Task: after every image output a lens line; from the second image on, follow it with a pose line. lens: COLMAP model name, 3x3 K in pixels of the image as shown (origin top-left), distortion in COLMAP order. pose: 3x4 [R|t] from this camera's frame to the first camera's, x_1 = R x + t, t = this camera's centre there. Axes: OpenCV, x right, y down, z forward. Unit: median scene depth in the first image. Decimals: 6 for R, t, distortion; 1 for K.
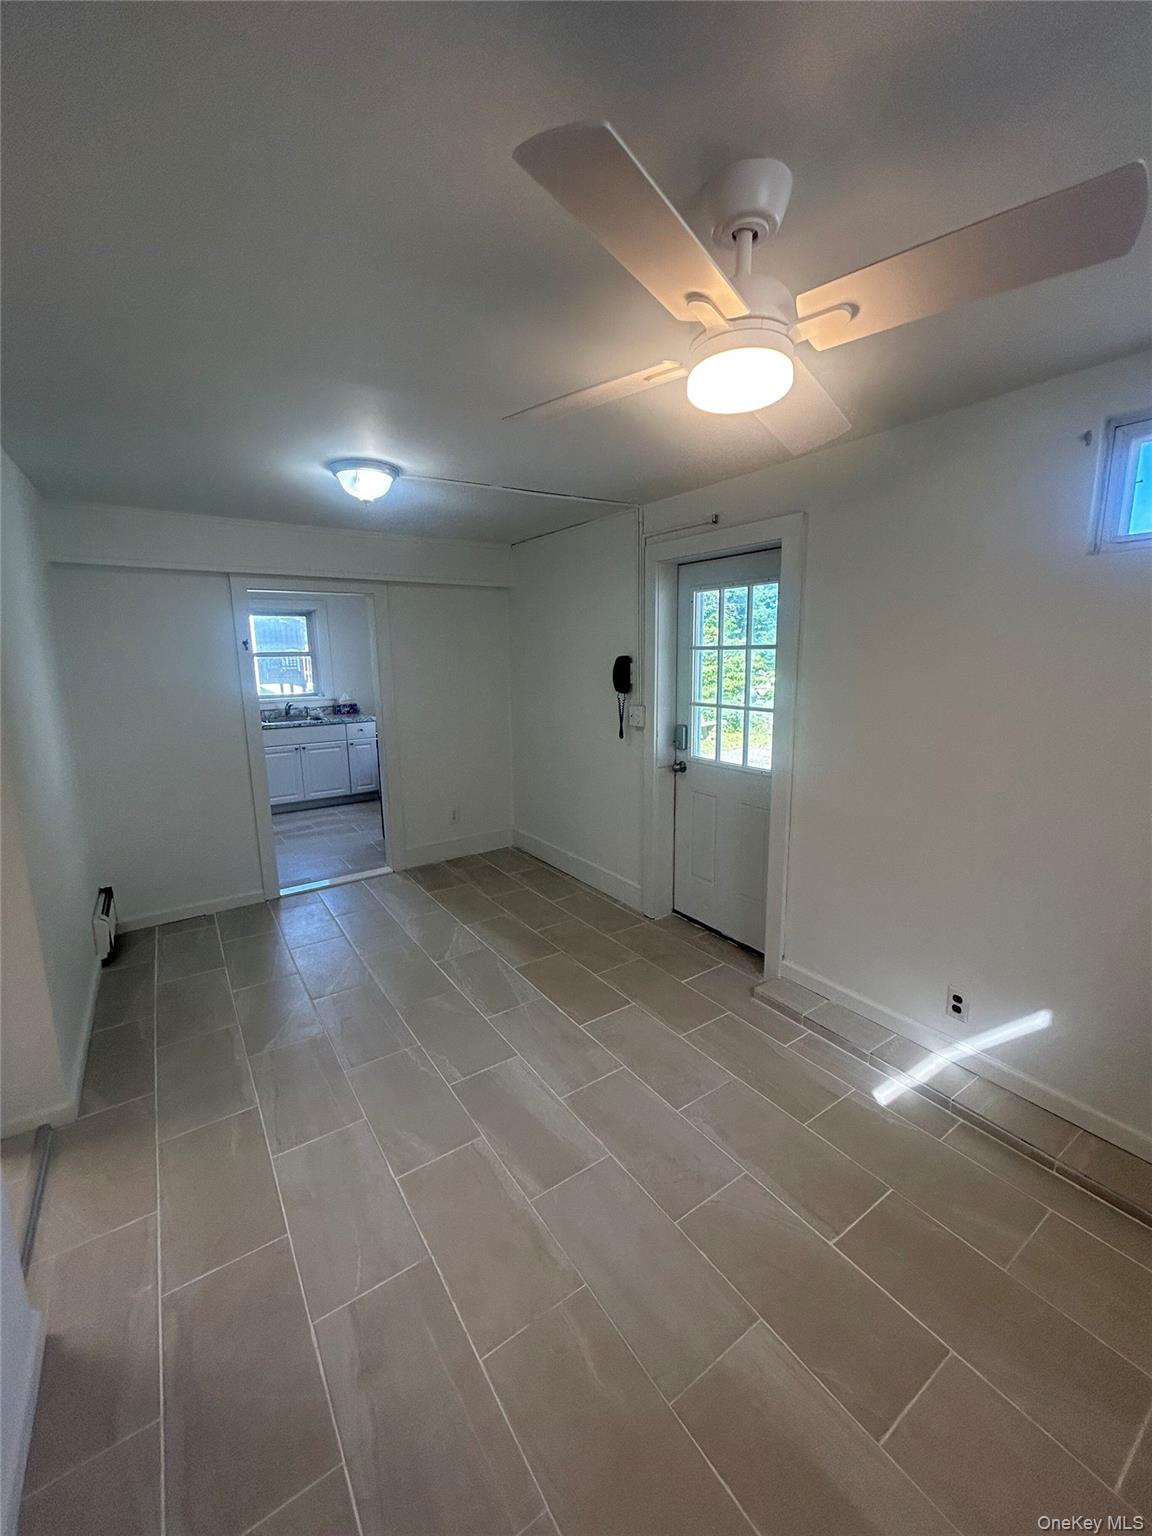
lens RADIAL K [[616.2, 0, 576.8], [0, 616.2, 758.9], [0, 0, 1]] dist [0.000298, 0.000056]
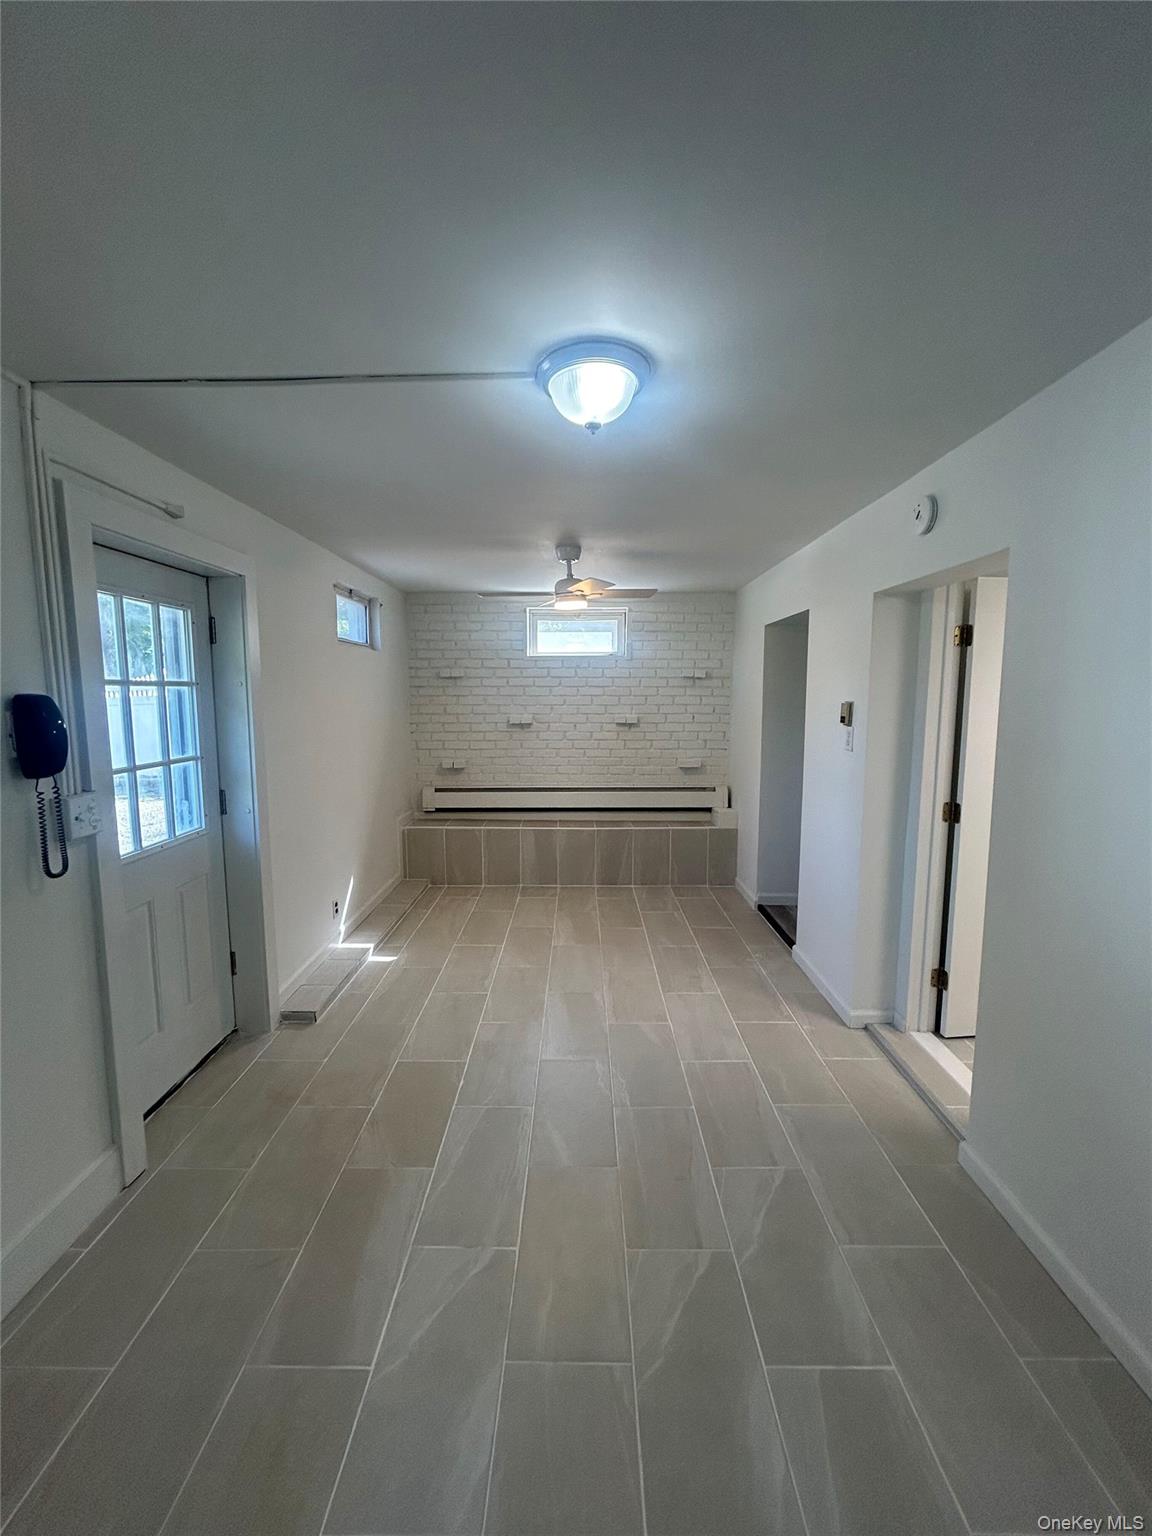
lens RADIAL K [[616.2, 0, 576.8], [0, 616.2, 758.9], [0, 0, 1]] dist [0.000298, 0.000056]
pose [[-0.822113, -0.051786, 0.566965, -0.678419], [0.112215, 0.961579, 0.250545, -0.261519], [-0.558156, 0.269598, -0.784715, 1.554282]]
